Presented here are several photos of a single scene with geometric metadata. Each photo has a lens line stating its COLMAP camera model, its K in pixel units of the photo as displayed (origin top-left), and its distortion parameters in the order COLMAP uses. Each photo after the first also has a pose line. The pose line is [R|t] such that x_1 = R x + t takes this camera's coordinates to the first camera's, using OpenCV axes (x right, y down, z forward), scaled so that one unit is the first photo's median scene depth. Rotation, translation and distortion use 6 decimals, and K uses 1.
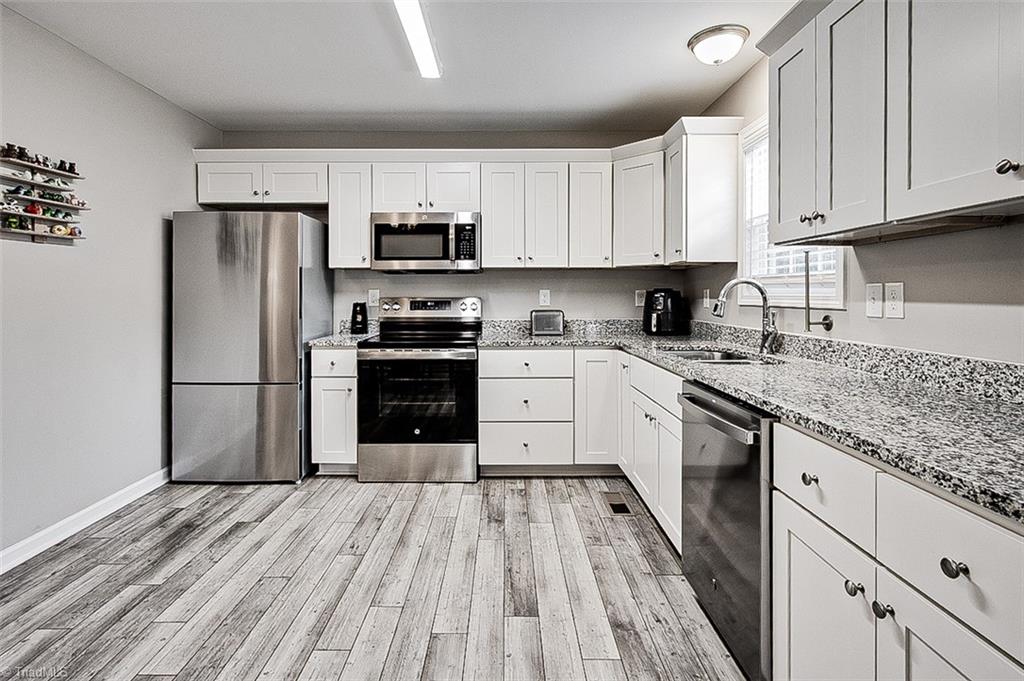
lens RADIAL K [[490.5, 0, 502.5], [0, 490.5, 294.1], [0, 0, 1]] dist [-0.005710, 0.000947]
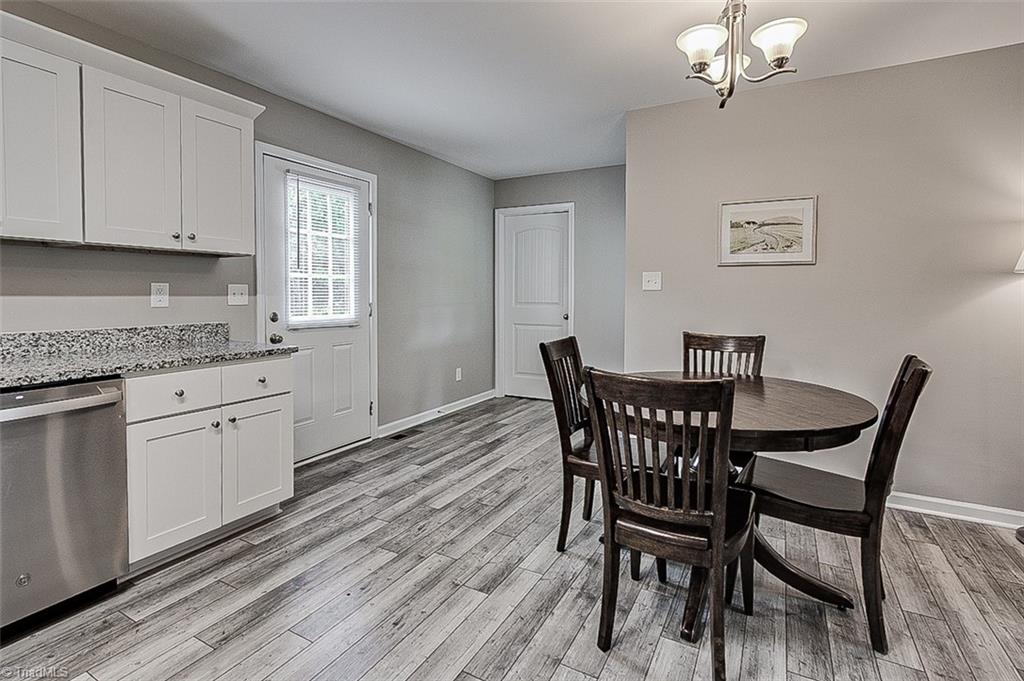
lens RADIAL K [[490.5, 0, 527.6], [0, 490.5, 303.6], [0, 0, 1]] dist [-0.005710, 0.000947]
pose [[-0.892114, -0.015370, 0.451549, -0.488886], [-0.006325, 0.999748, 0.021533, 0.000780], [-0.451766, 0.016353, -0.891987, 0.745781]]
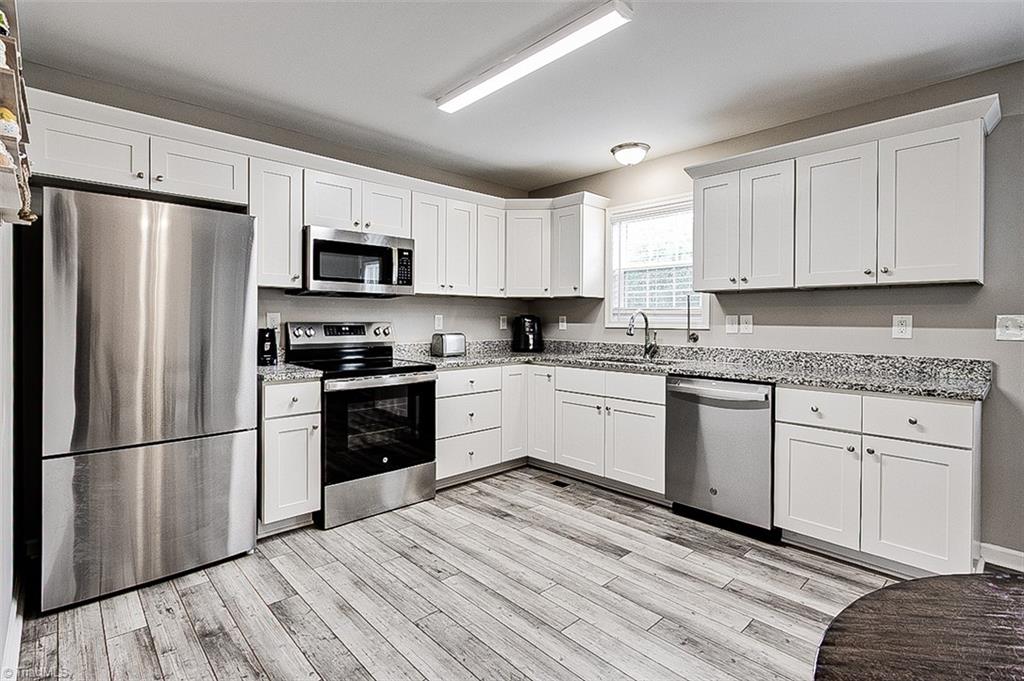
lens RADIAL K [[490.5, 0, 490.5], [0, 490.5, 319.4], [0, 0, 1]] dist [-0.005710, 0.000947]
pose [[0.735530, 0.004435, 0.677477, -0.683242], [-0.006698, 0.999977, 0.000726, -0.000623], [-0.677459, -0.005072, 0.735543, 0.145527]]
